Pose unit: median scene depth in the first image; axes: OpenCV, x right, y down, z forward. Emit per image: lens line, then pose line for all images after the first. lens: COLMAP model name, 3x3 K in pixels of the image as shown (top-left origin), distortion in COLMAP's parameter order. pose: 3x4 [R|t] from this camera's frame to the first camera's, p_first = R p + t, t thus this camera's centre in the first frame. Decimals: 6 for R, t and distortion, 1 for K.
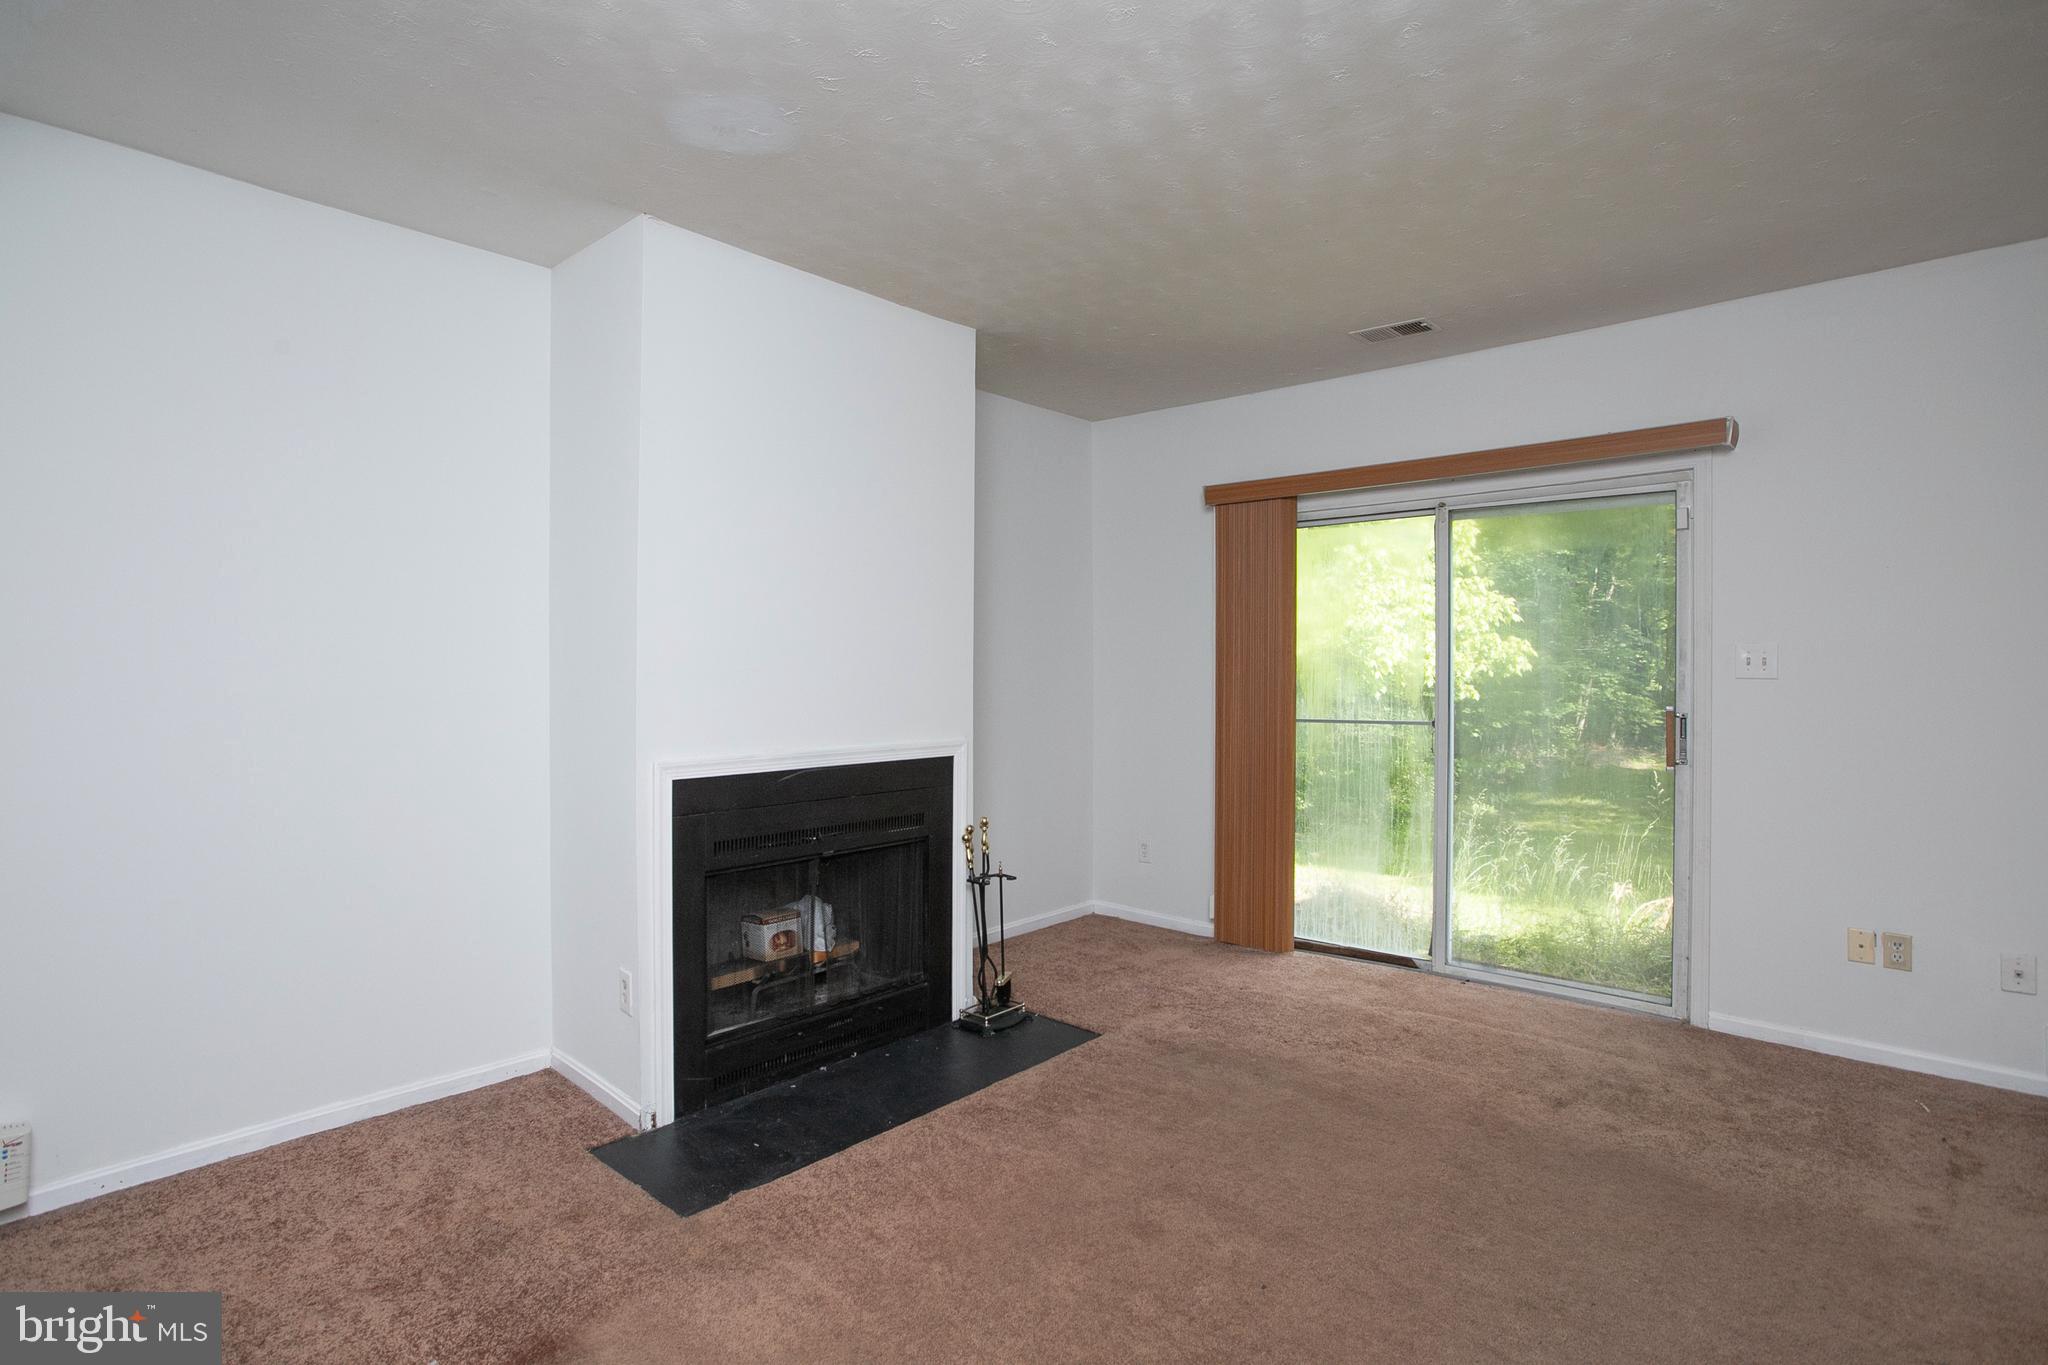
lens RADIAL K [[1010.2, 0, 1015.2], [0, 1010.2, 671.6], [0, 0, 1]] dist [-0.057858, 0.027821]
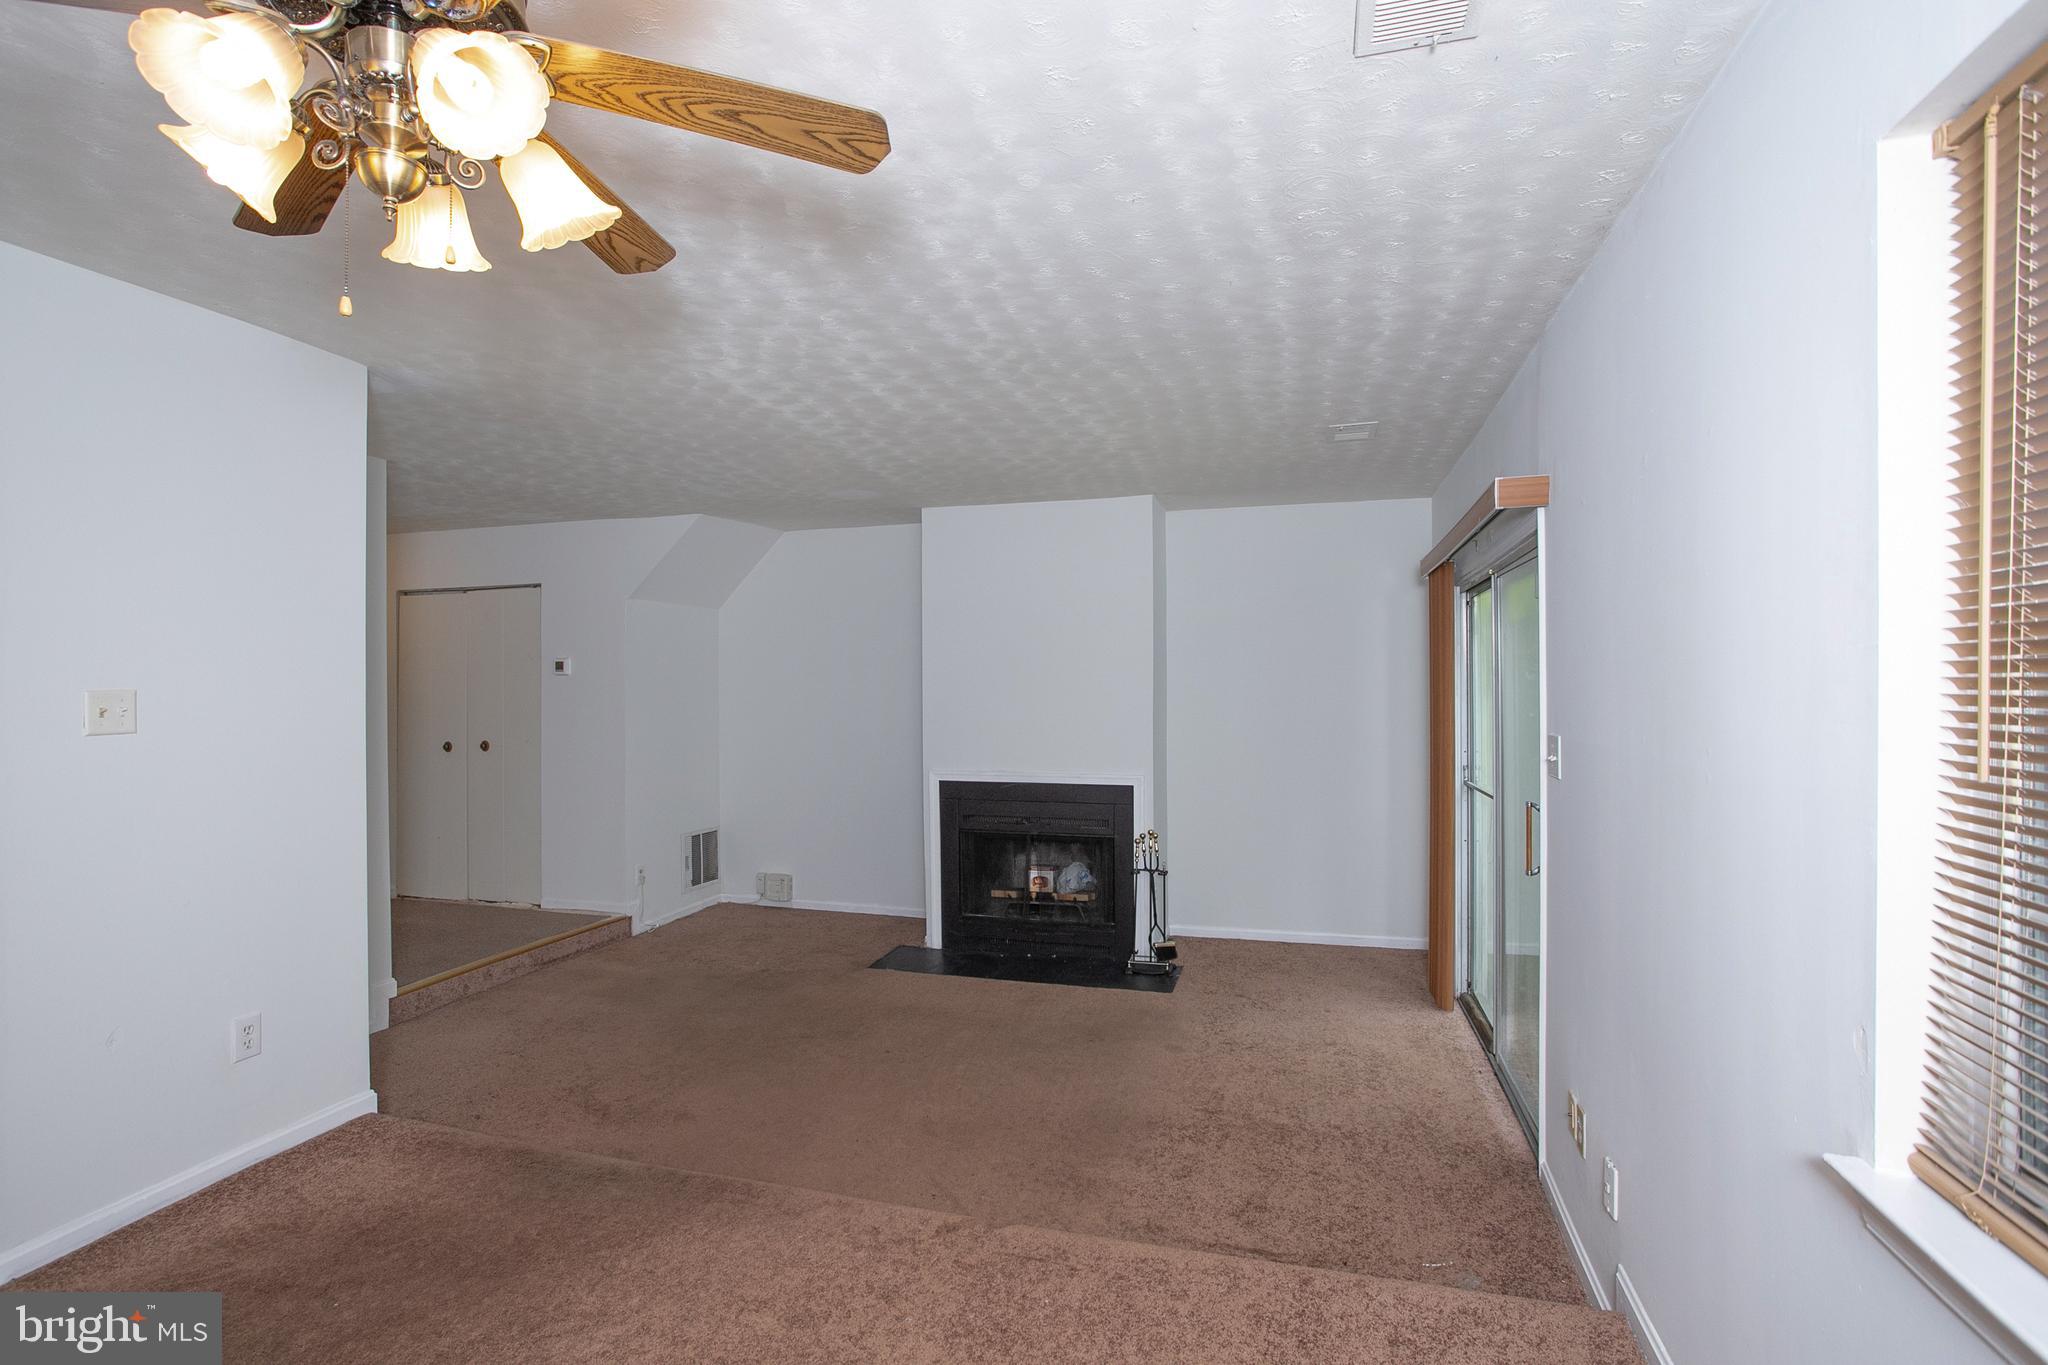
lens RADIAL K [[1010.2, 0, 1020.1], [0, 1010.2, 679.4], [0, 0, 1]] dist [-0.057858, 0.027821]
pose [[0.421900, -0.007131, -0.906614, 1.331814], [0.005615, 0.999970, -0.005252, -0.072047], [0.906625, -0.002874, 0.421927, 0.233832]]
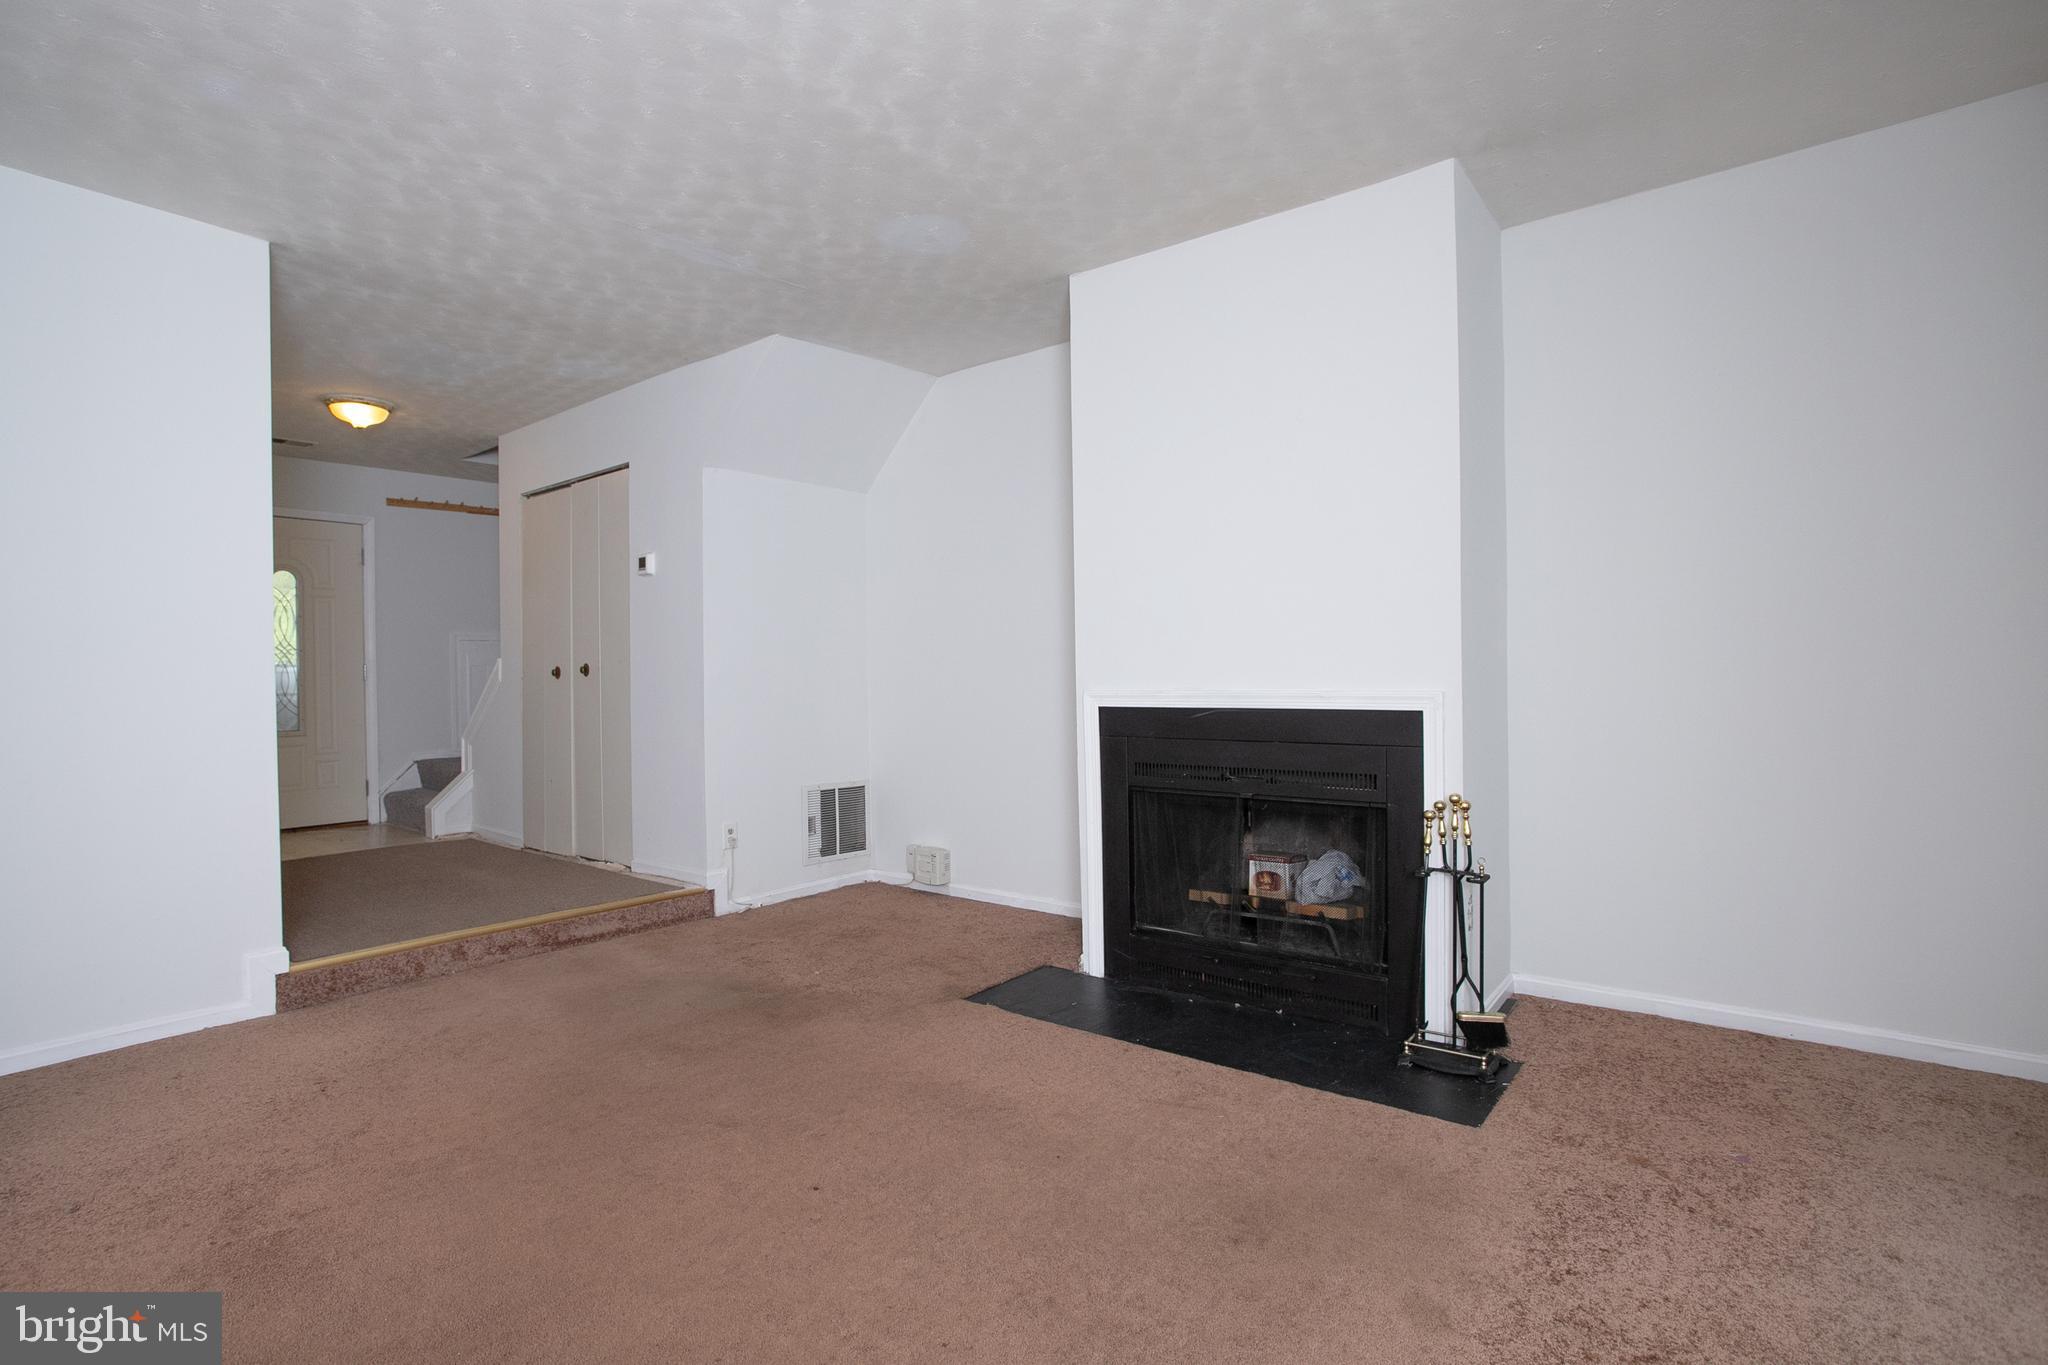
lens RADIAL K [[1010.2, 0, 1004.4], [0, 1010.2, 683.2], [0, 0, 1]] dist [-0.057858, 0.027821]
pose [[0.035552, 0.003755, -0.999361, 0.775704], [0.012705, 0.999910, 0.004209, 0.059844], [0.999287, -0.012847, 0.035502, 0.697660]]
